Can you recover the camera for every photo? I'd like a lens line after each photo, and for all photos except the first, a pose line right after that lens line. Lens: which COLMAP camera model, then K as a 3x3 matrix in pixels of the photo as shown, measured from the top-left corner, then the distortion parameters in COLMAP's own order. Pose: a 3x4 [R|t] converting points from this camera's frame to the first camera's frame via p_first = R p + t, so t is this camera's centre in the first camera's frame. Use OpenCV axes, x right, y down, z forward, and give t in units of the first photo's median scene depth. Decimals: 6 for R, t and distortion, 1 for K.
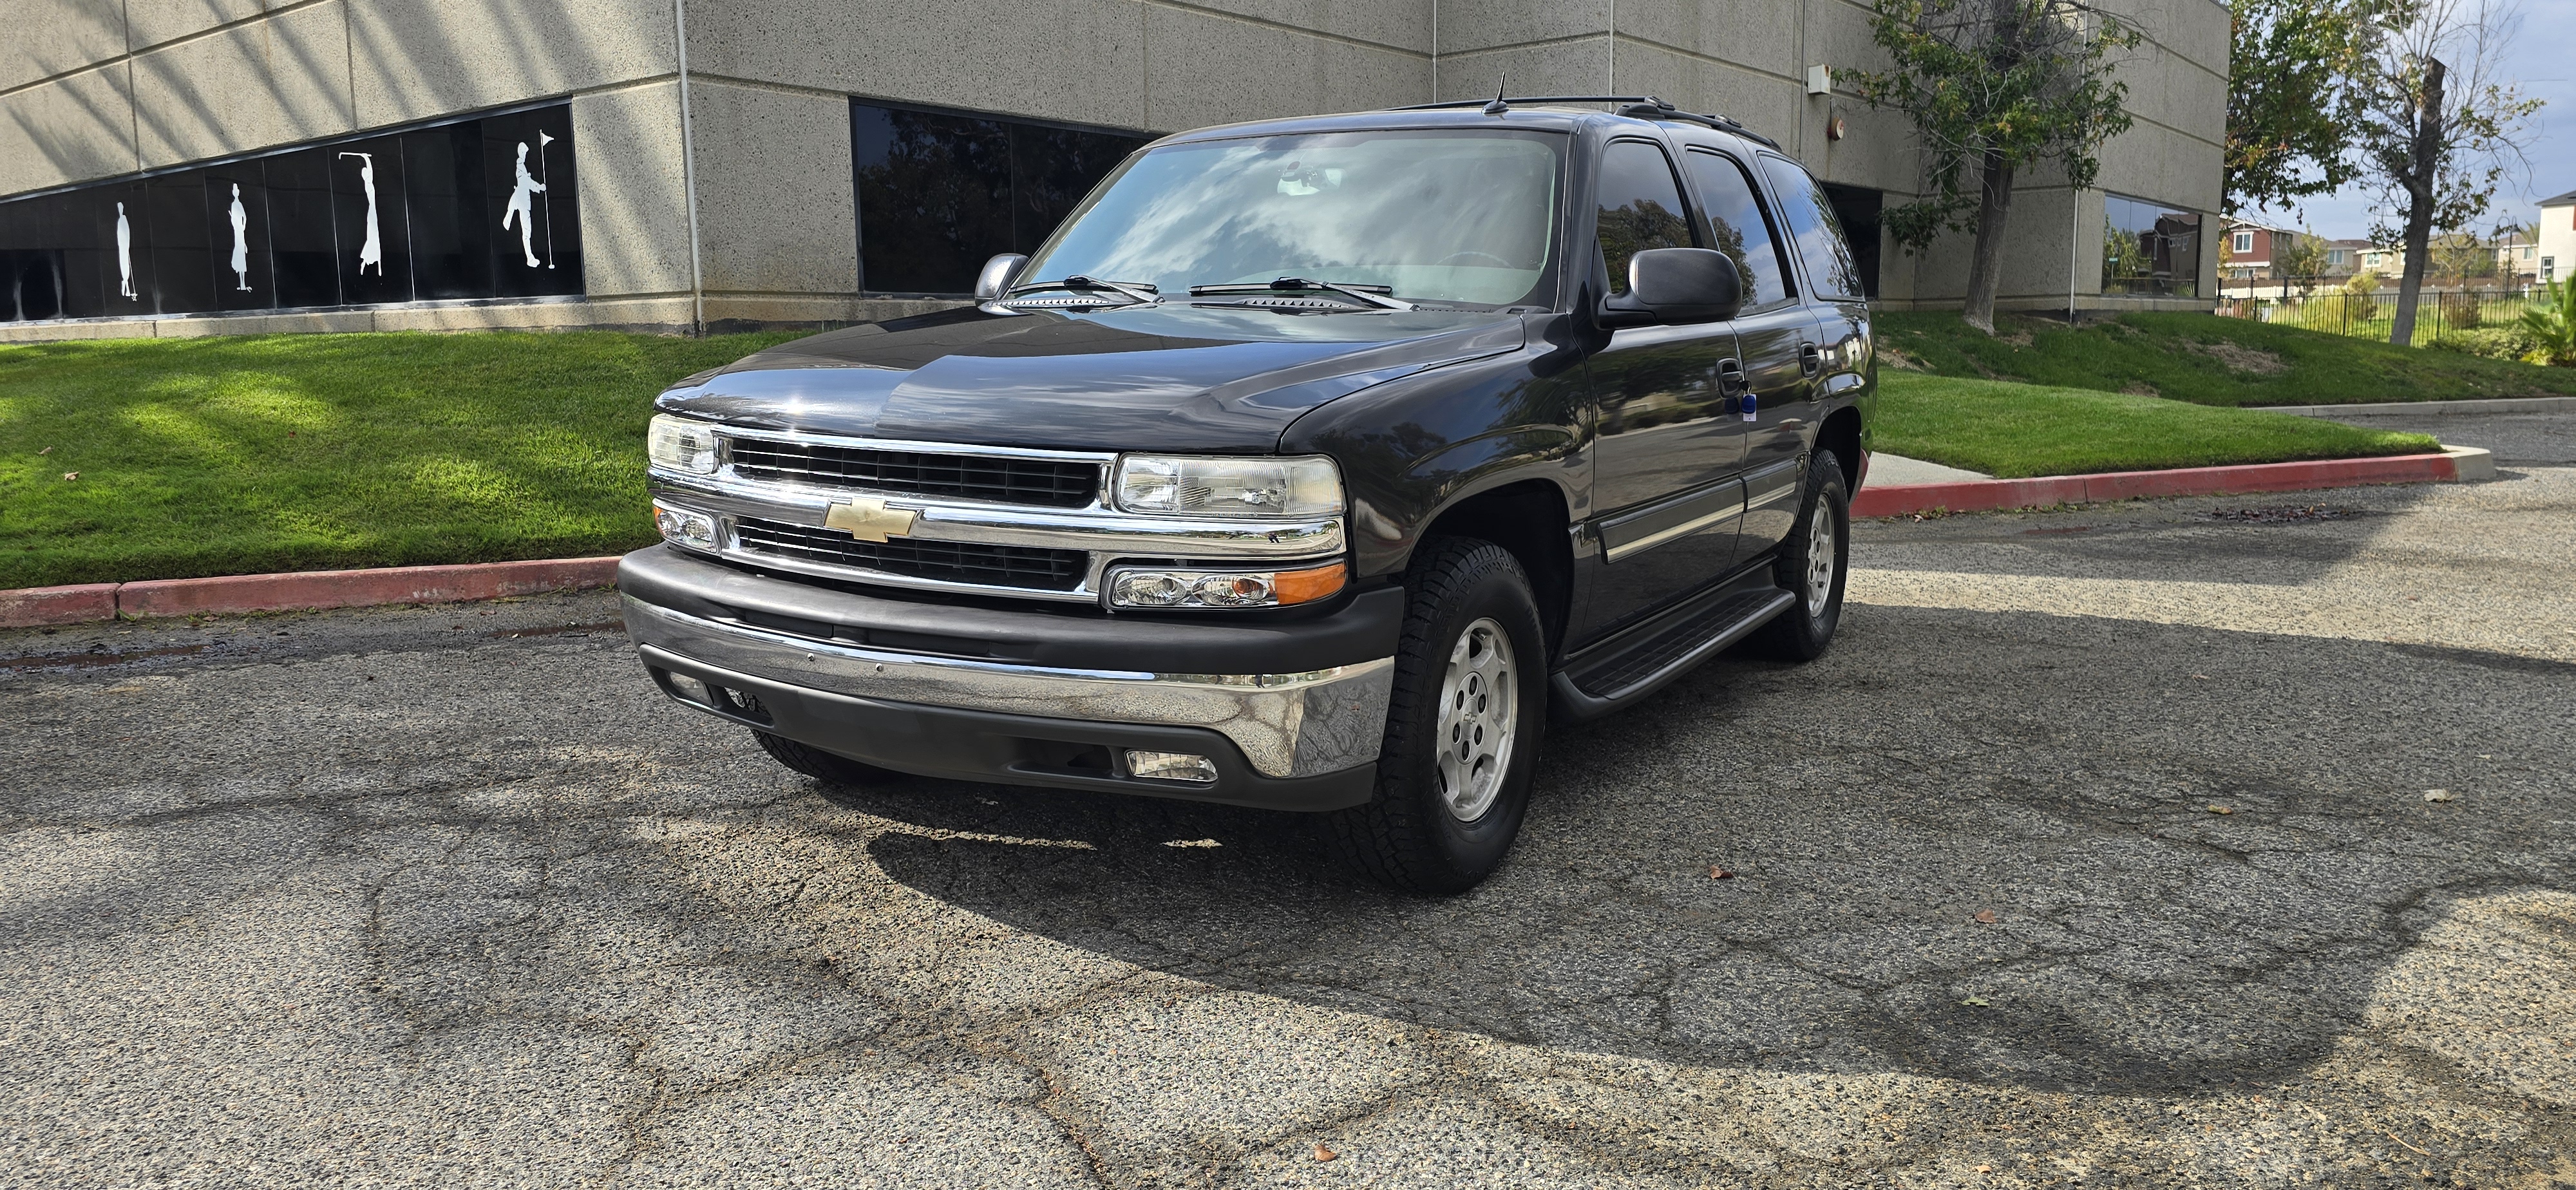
lens RADIAL K [[1736.5, 0, 1248.9], [0, 1736.5, 547.9], [0, 0, 1]] dist [0.064834, -0.068958]
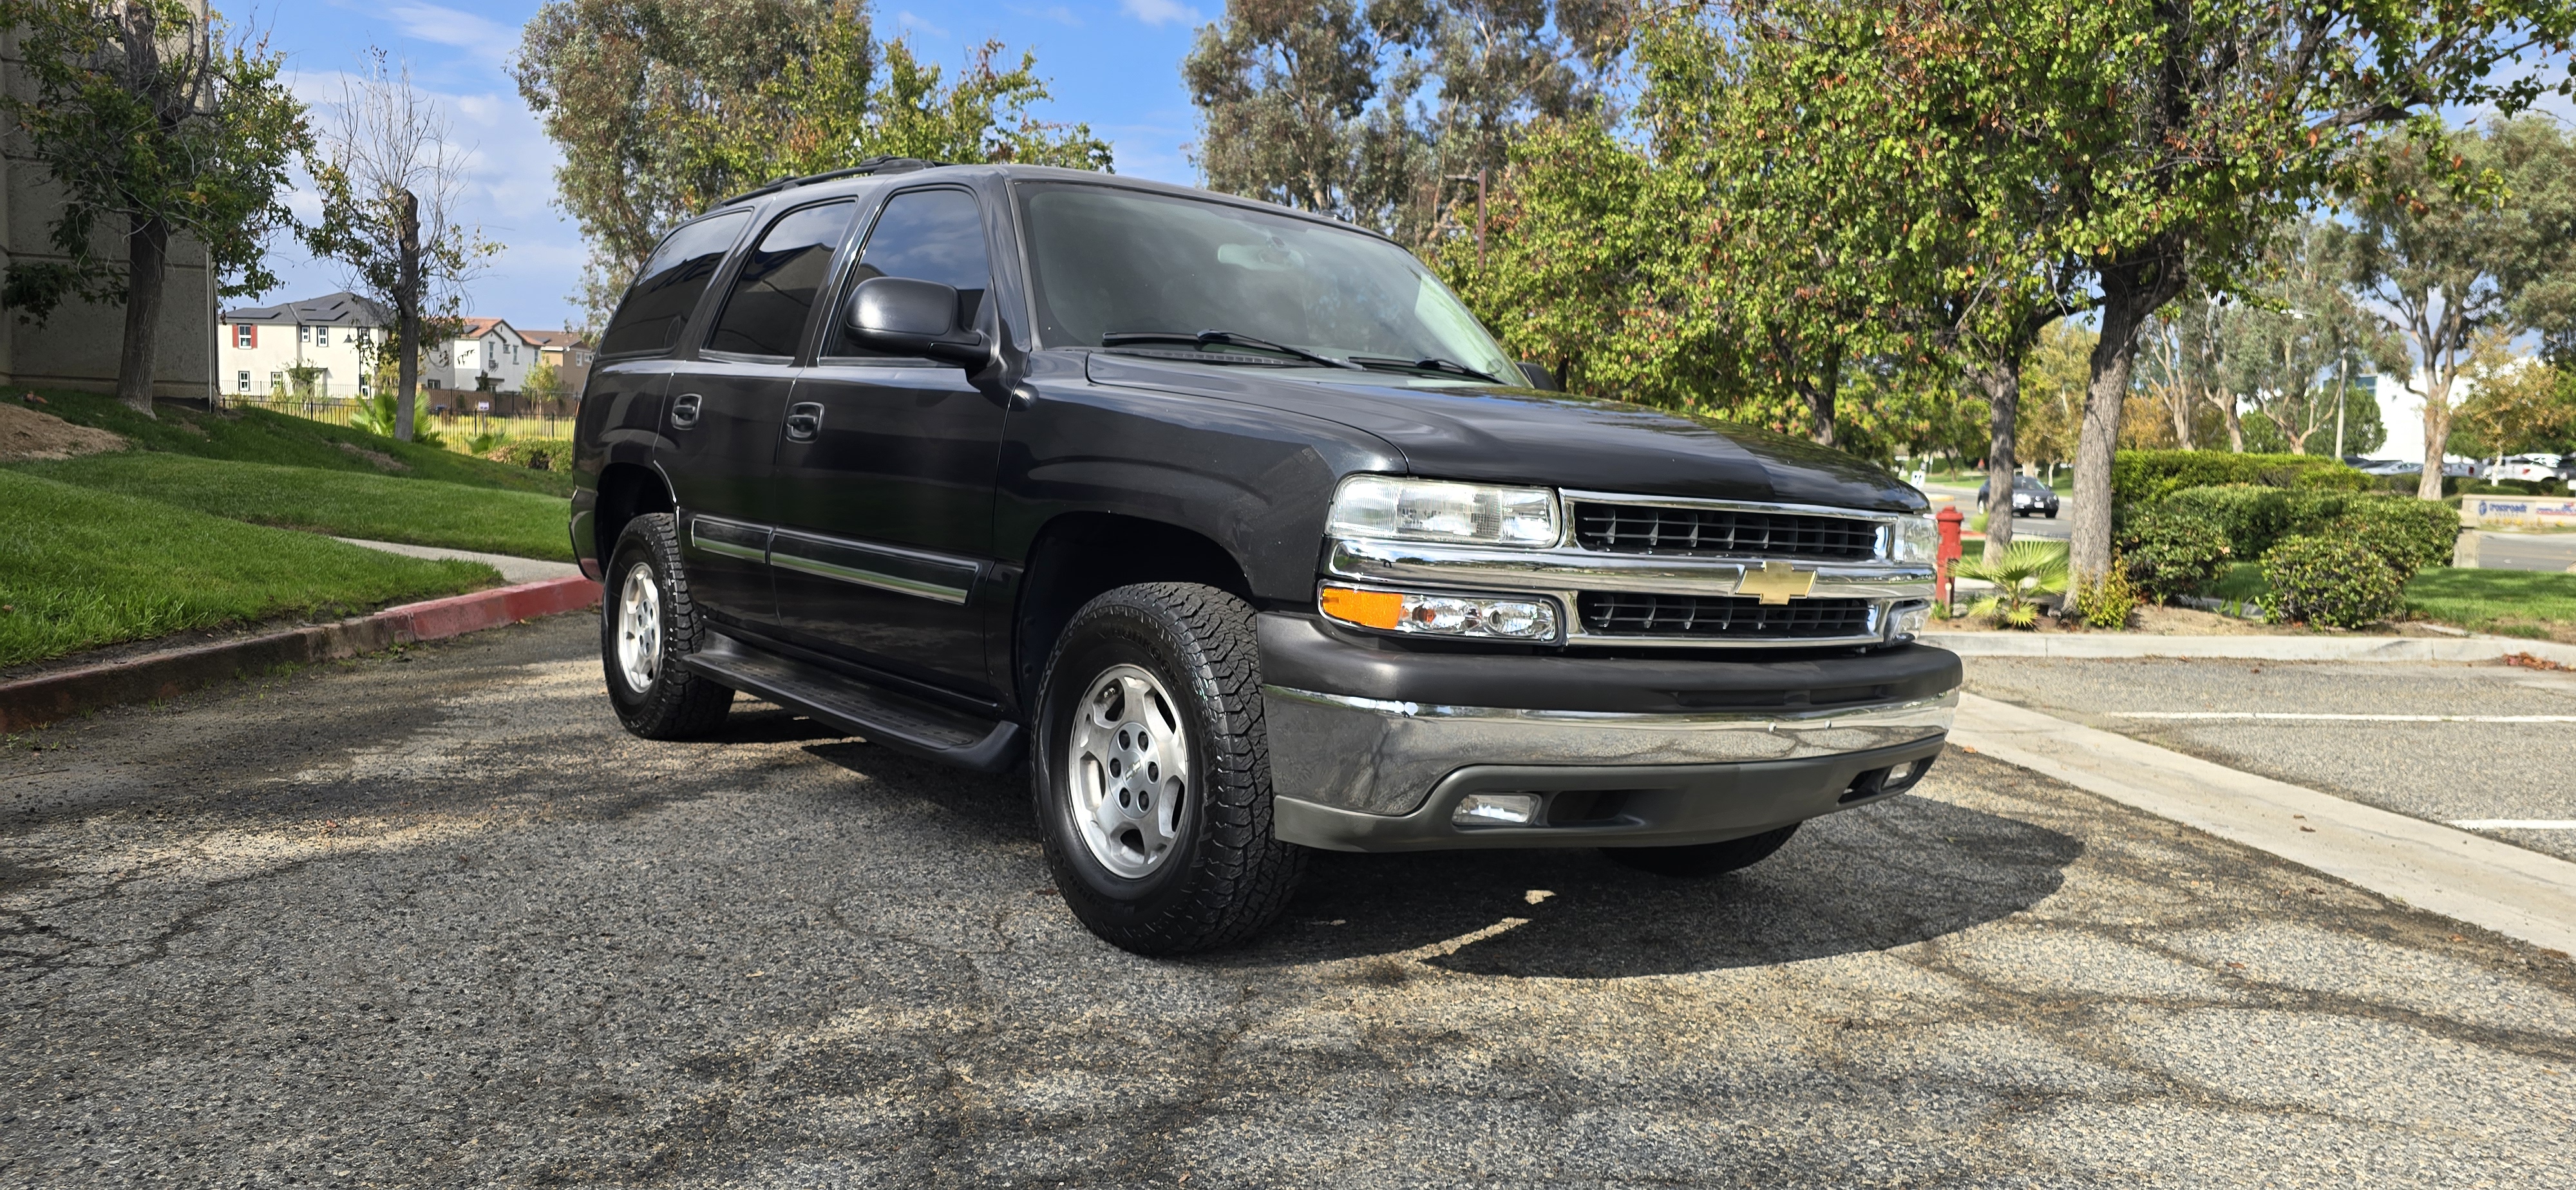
lens RADIAL K [[1736.5, 0, 1235.3], [0, 1736.5, 587.5], [0, 0, 1]] dist [0.064834, -0.068958]
pose [[0.364828, -0.040001, 0.930215, -1.022240], [0.073113, 0.997222, 0.014207, -0.041712], [-0.928200, 0.062827, 0.366739, 0.739072]]
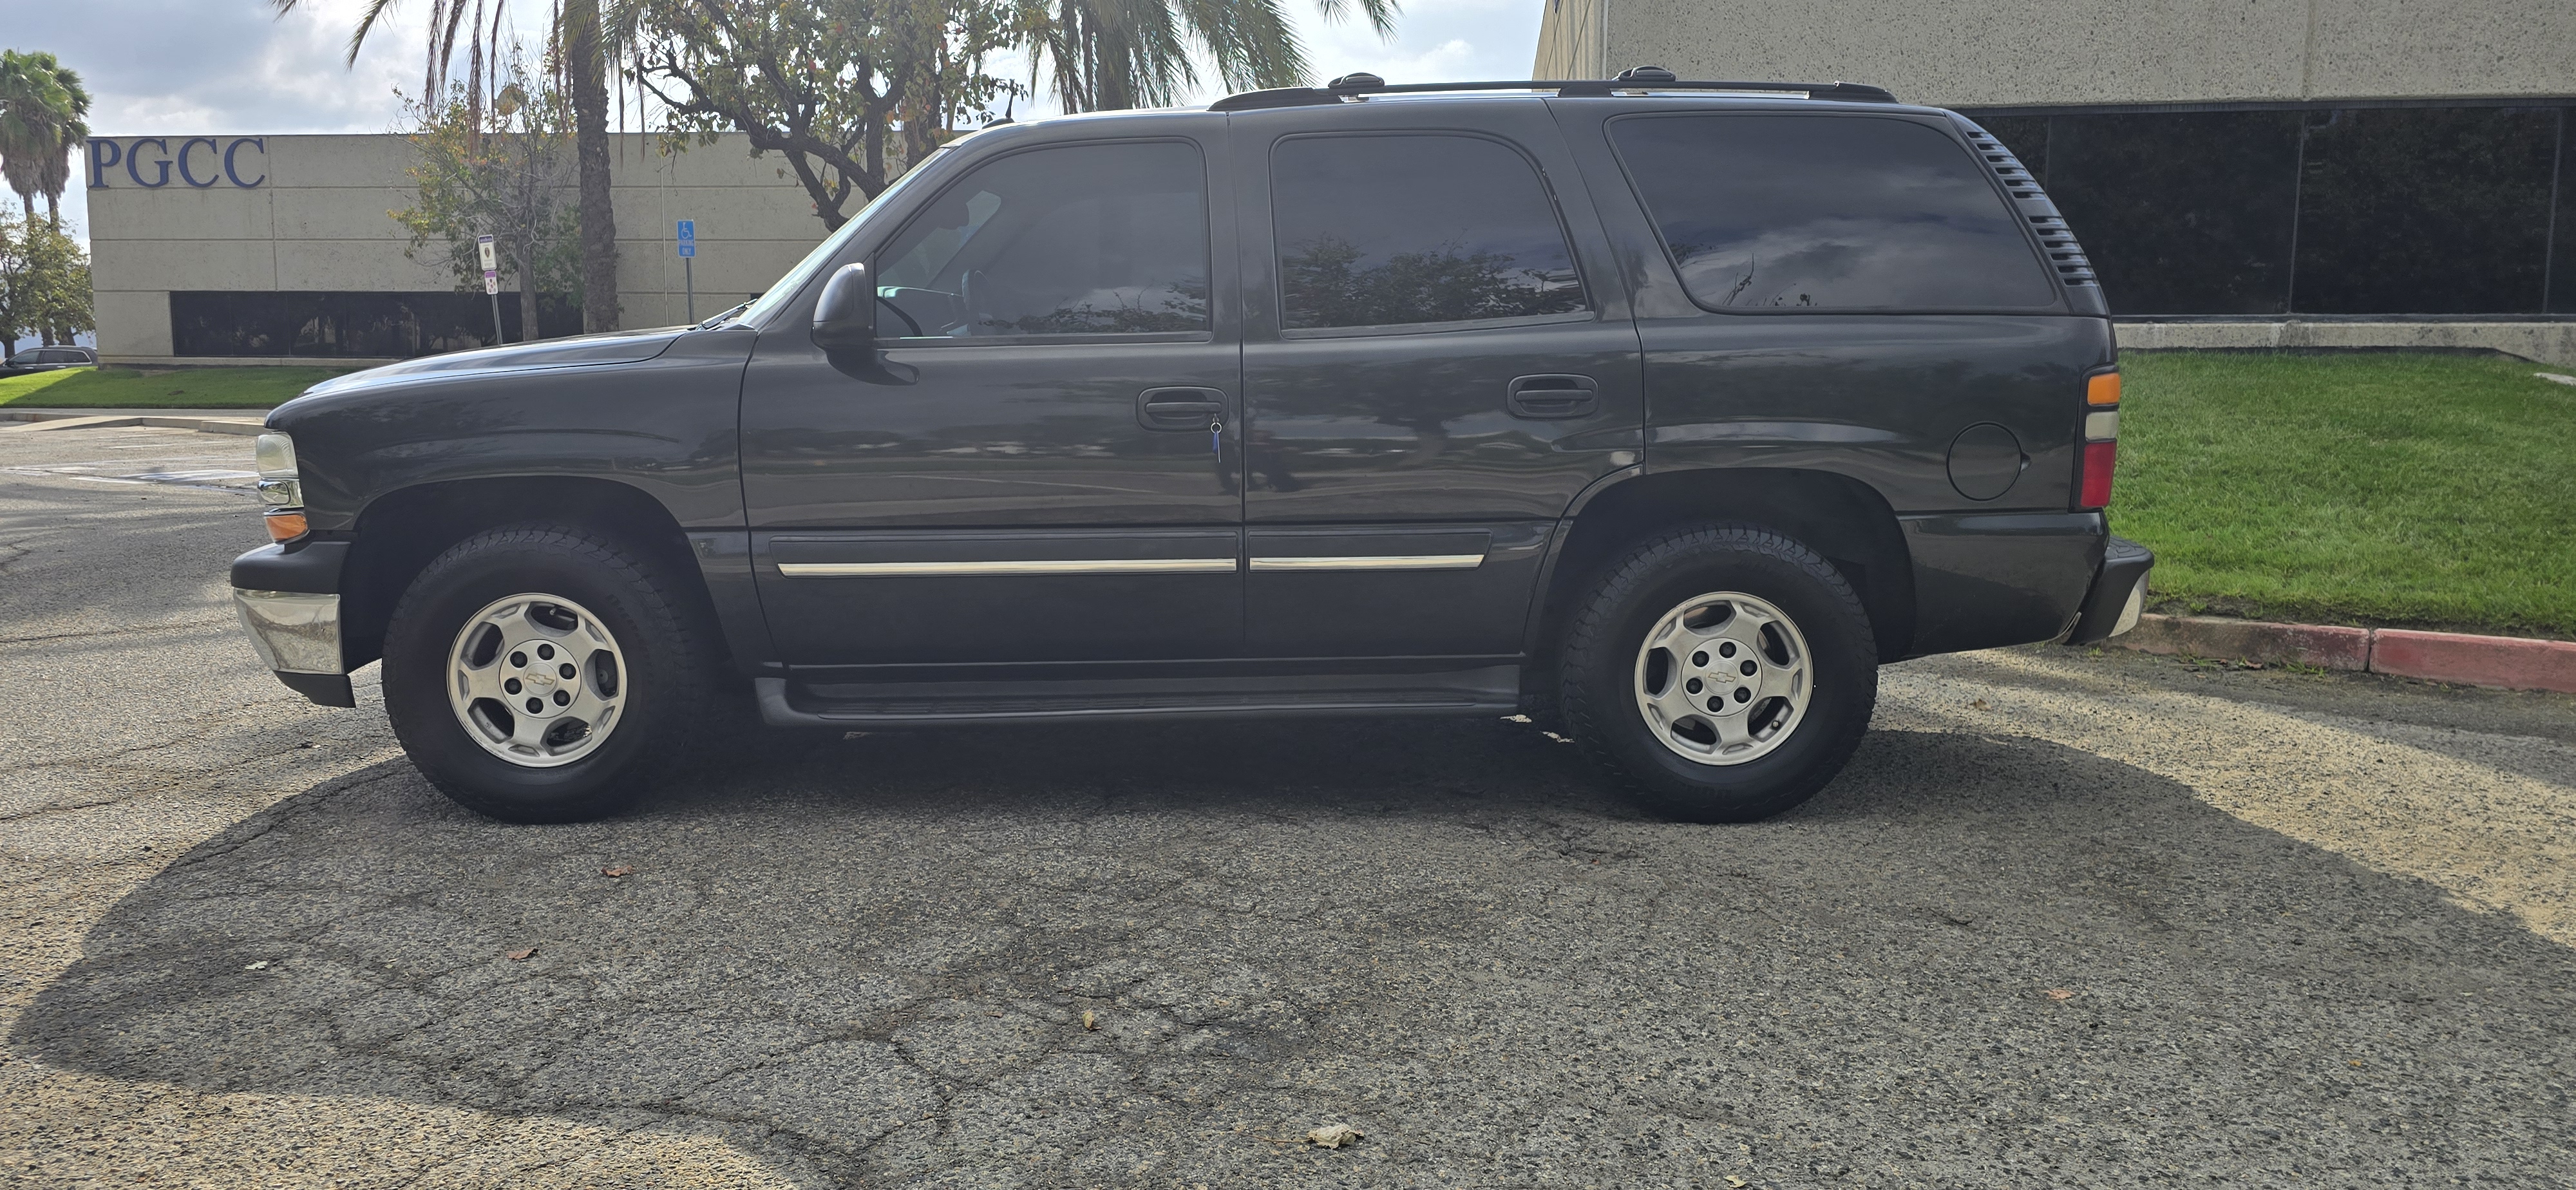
lens RADIAL K [[1736.5, 0, 1251.3], [0, 1736.5, 556.8], [0, 0, 1]] dist [0.064834, -0.068958]
pose [[0.513904, 0.099577, -0.852049, 1.200896], [-0.111376, 0.992578, 0.048825, -0.083049], [0.850587, 0.069806, 0.521181, 0.693937]]
